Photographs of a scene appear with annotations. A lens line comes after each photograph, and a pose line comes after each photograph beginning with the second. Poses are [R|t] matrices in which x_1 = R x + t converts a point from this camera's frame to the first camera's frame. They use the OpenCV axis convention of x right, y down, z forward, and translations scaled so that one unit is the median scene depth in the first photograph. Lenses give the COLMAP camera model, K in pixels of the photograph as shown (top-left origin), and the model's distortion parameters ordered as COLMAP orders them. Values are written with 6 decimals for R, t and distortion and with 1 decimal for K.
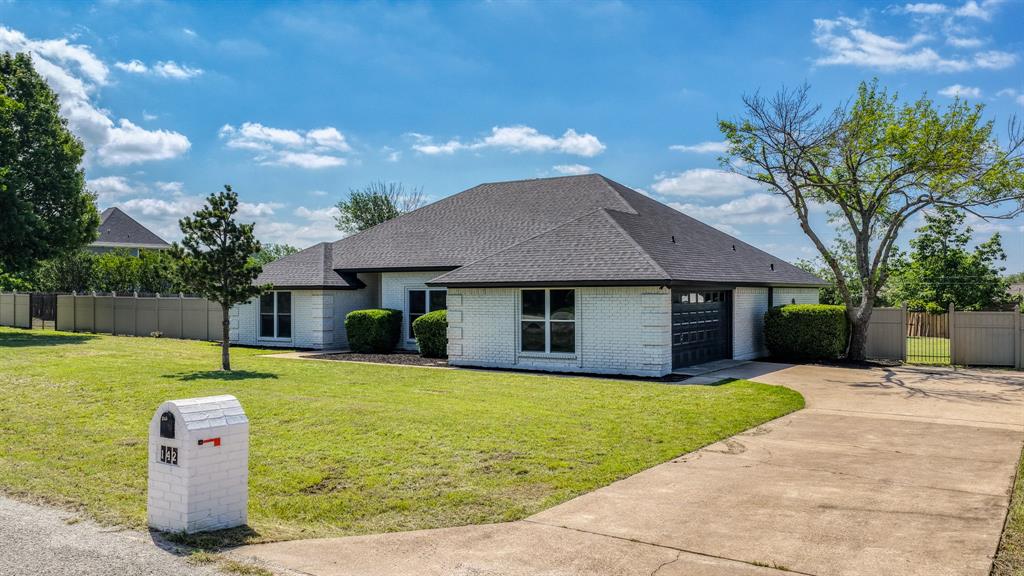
lens RADIAL K [[891.6, 0, 517.5], [0, 891.6, 292.0], [0, 0, 1]] dist [0.002836, -0.000435]
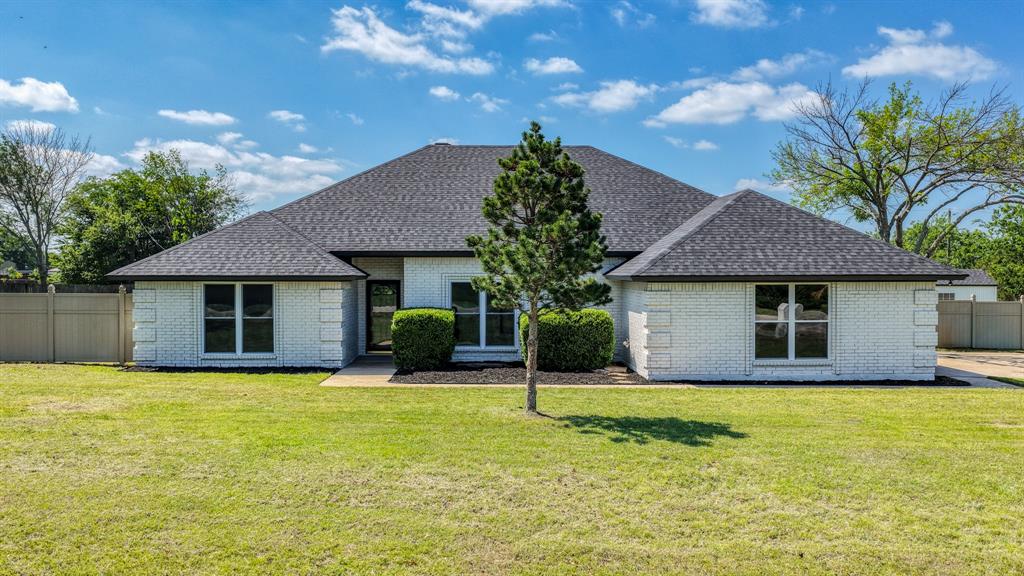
lens RADIAL K [[891.6, 0, 513.3], [0, 891.6, 285.8], [0, 0, 1]] dist [0.002836, -0.000435]
pose [[0.803777, -0.006120, 0.594900, -0.523494], [-0.004319, 0.999861, 0.016121, -0.010890], [-0.594915, -0.015527, 0.803638, 0.367579]]
